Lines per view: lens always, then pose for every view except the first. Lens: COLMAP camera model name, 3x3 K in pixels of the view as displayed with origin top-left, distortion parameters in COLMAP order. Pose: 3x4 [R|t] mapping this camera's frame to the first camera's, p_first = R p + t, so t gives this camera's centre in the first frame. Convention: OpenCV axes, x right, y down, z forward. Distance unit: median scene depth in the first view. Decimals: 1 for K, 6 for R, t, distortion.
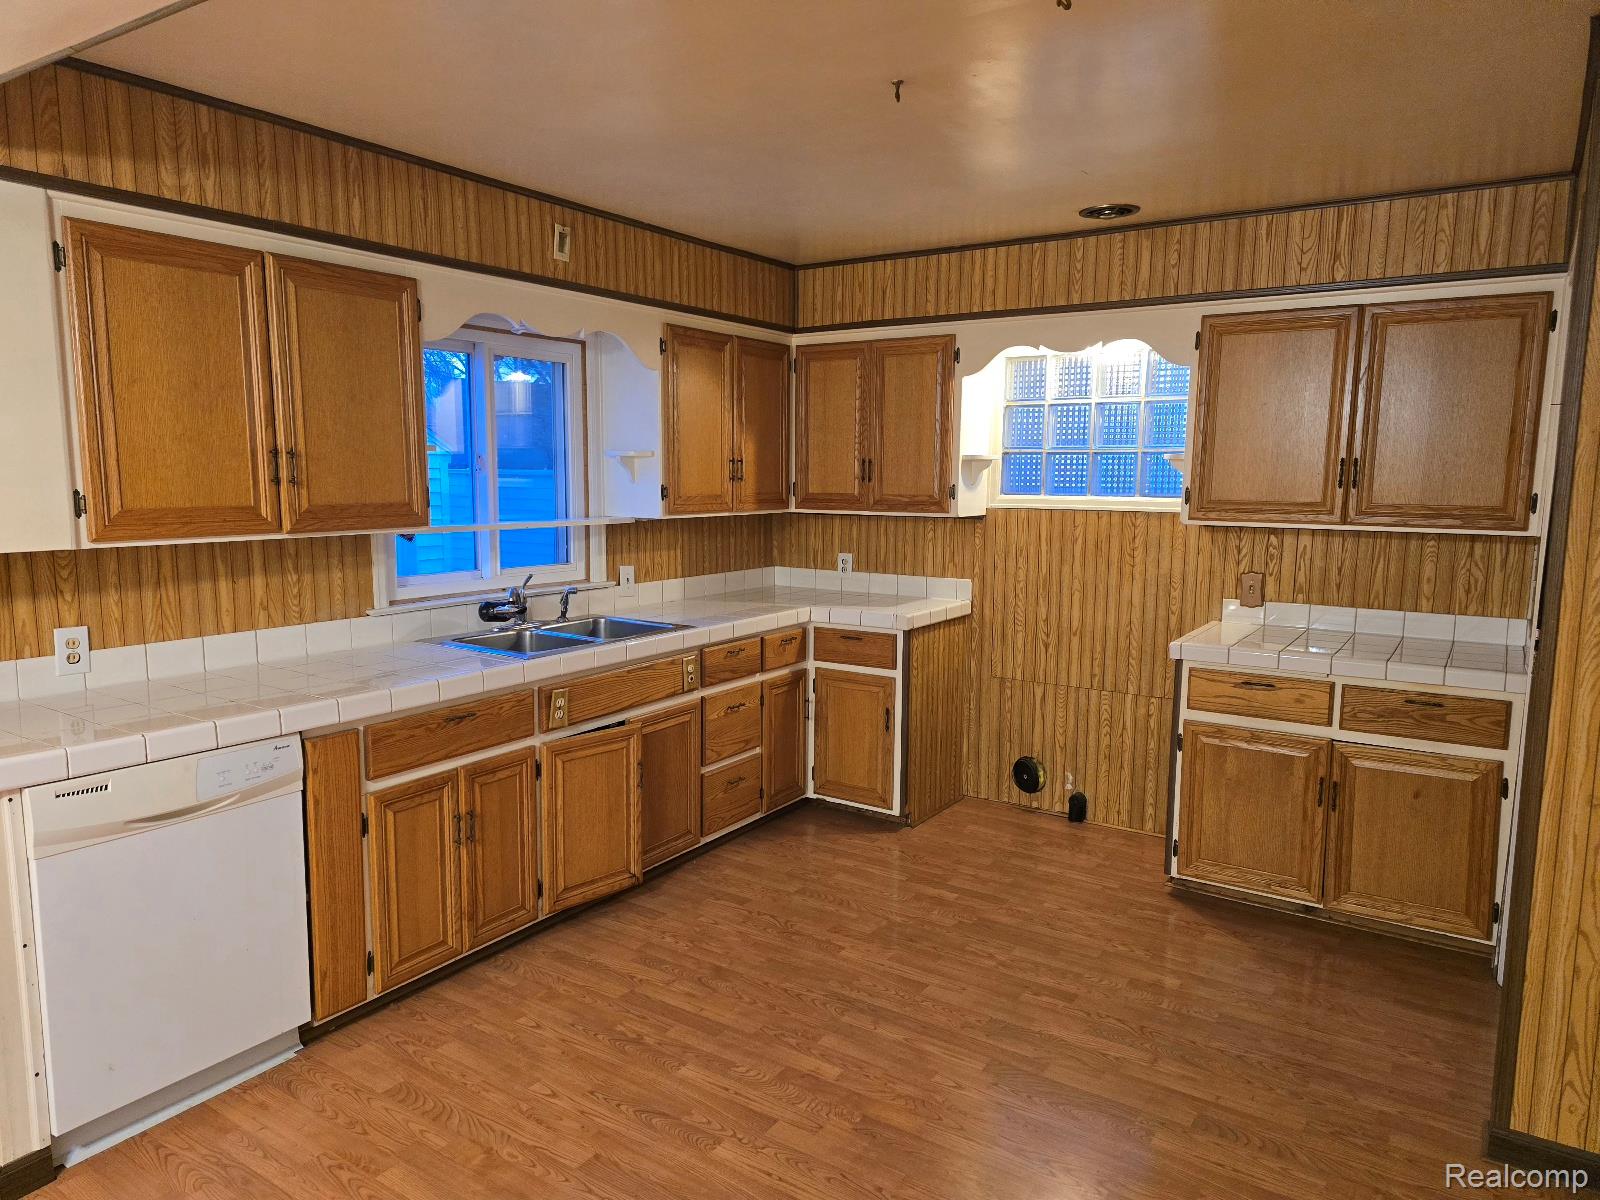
lens RADIAL K [[1087.6, 0, 783.5], [0, 1087.6, 619.4], [0, 0, 1]] dist [0.085311, -0.078096]
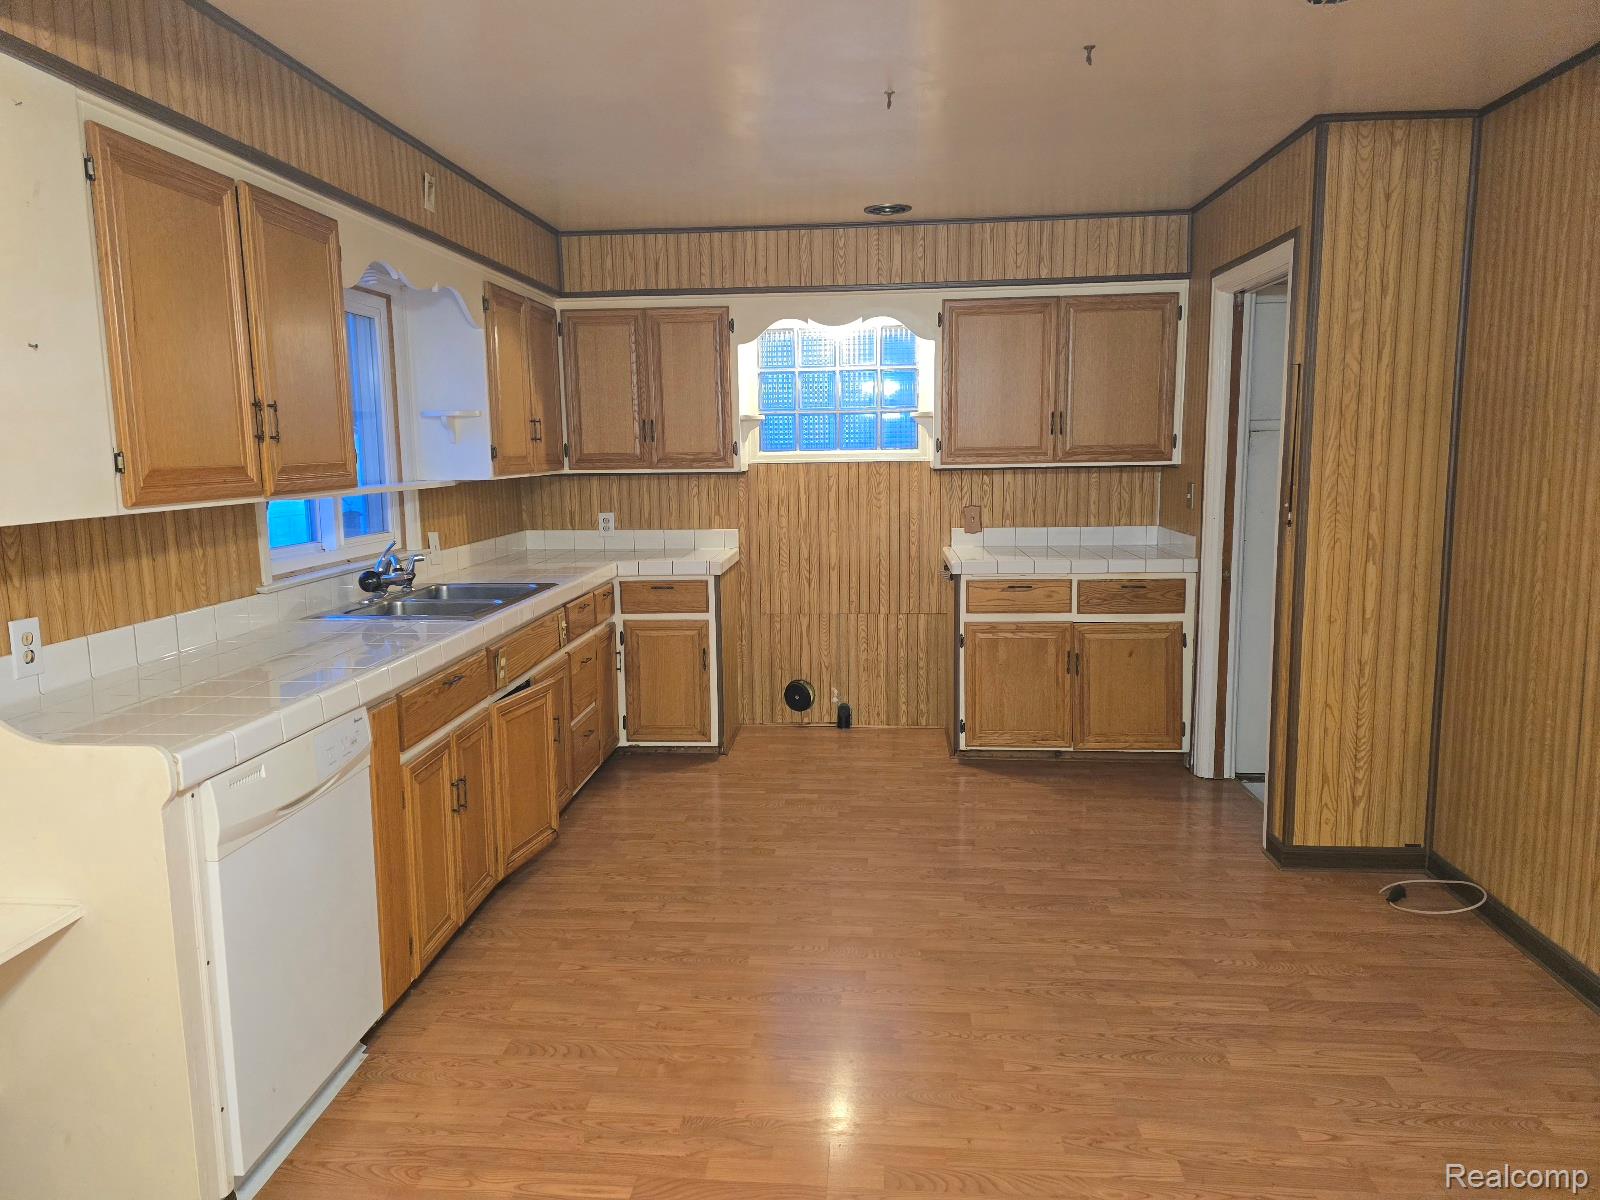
lens RADIAL K [[1083.4, 0, 800.0], [0, 1083.4, 600.0], [0, 0, 1]] dist [0.087115, -0.080280]
pose [[0.870163, -0.091184, 0.484254, -0.394562], [0.090623, 0.995581, 0.024625, 0.018114], [-0.484359, 0.022457, 0.874581, 0.006327]]
